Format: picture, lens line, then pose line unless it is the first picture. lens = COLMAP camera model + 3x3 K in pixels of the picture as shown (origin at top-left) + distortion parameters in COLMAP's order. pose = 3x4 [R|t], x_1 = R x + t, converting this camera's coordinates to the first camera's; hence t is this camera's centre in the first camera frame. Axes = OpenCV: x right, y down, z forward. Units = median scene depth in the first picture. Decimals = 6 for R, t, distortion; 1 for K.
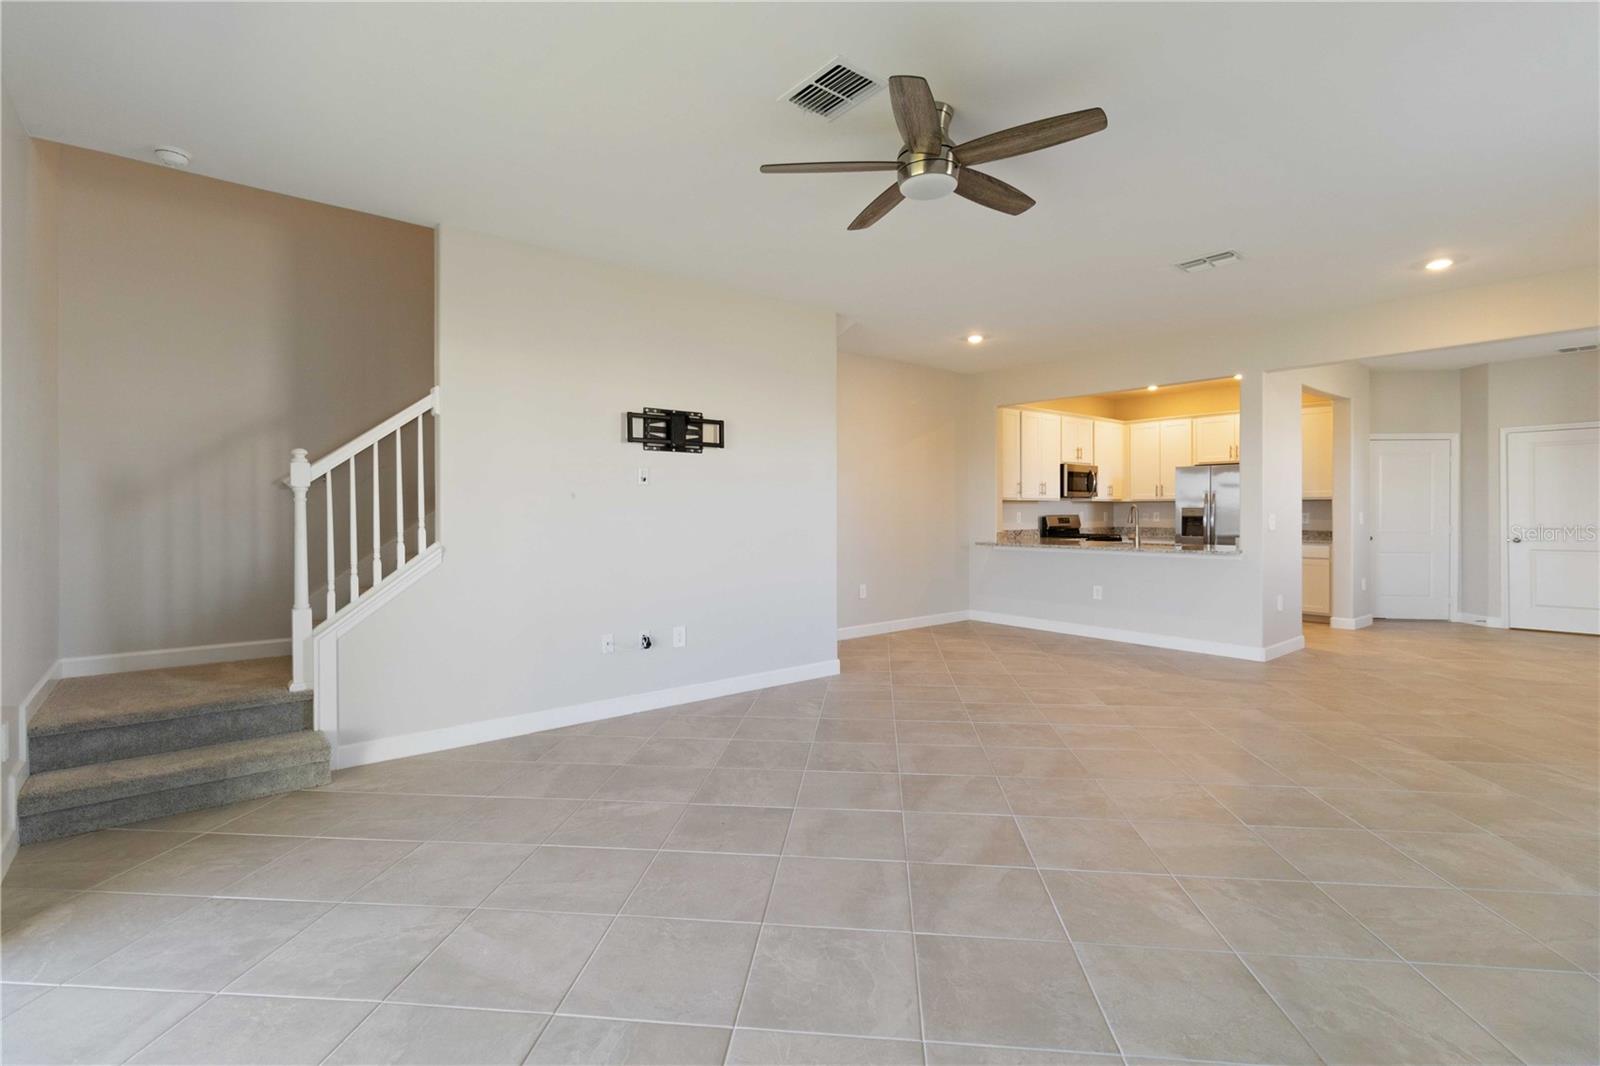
lens RADIAL K [[739.5, 0, 802.0], [0, 739.5, 508.5], [0, 0, 1]] dist [-0.001804, 0.000986]
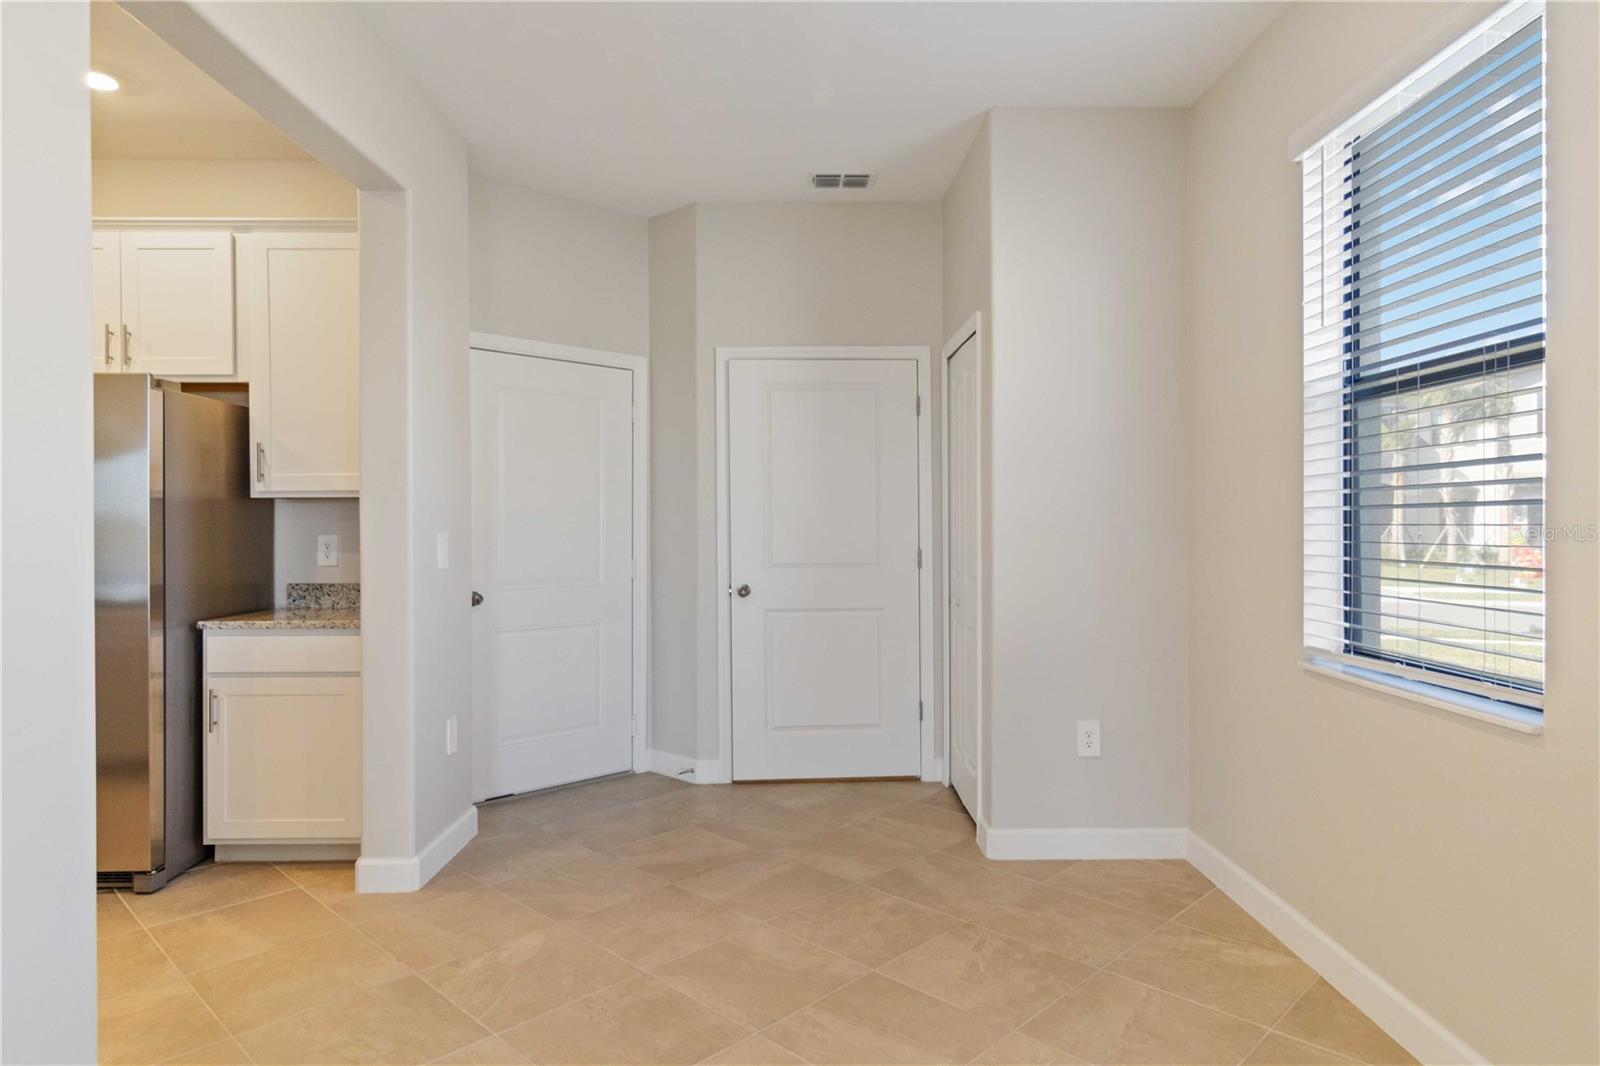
lens RADIAL K [[988.9, 0, 801.9], [0, 988.9, 540.5], [0, 0, 1]] dist [0.006621, -0.002805]
pose [[0.623612, -0.013275, 0.781622, 0.475485], [0.001858, 0.999878, 0.015500, 0.001557], [-0.781732, -0.008213, 0.623560, 0.549617]]
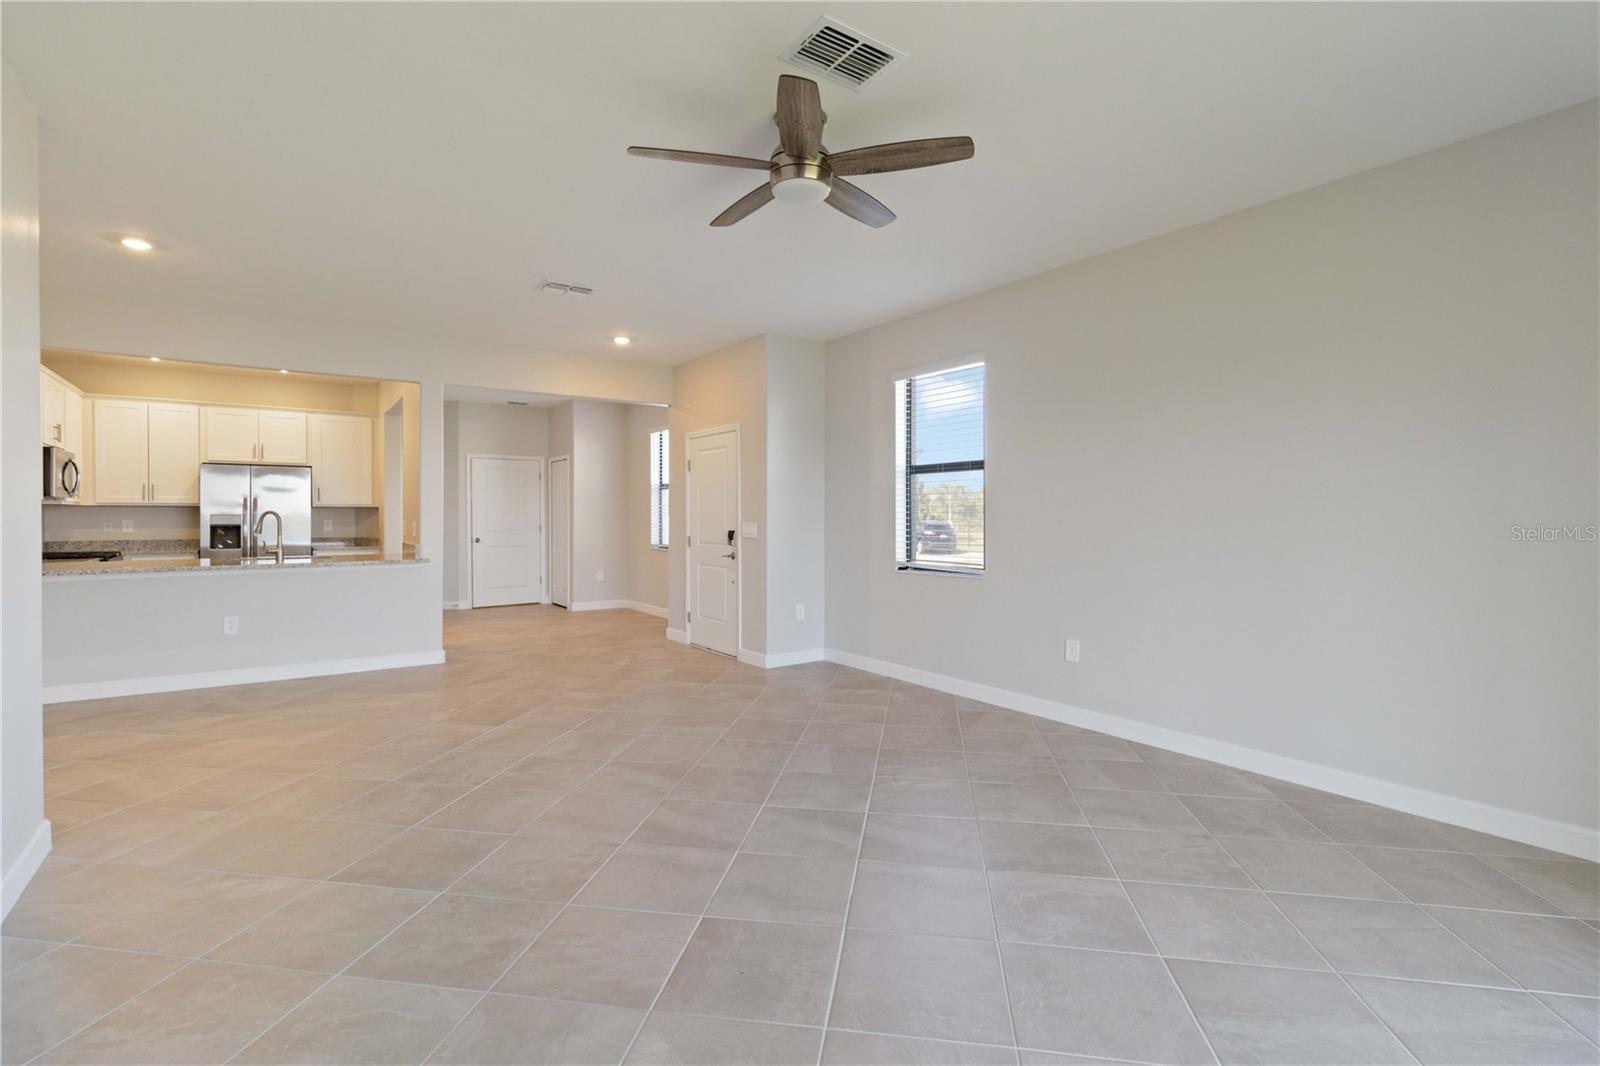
lens RADIAL K [[739.5, 0, 792.1], [0, 739.5, 527.9], [0, 0, 1]] dist [-0.001804, 0.000986]
pose [[0.074877, -0.015816, 0.997067, -0.281440], [-0.002110, 0.999869, 0.016019, -0.000875], [-0.997191, -0.003303, 0.074833, 0.323206]]
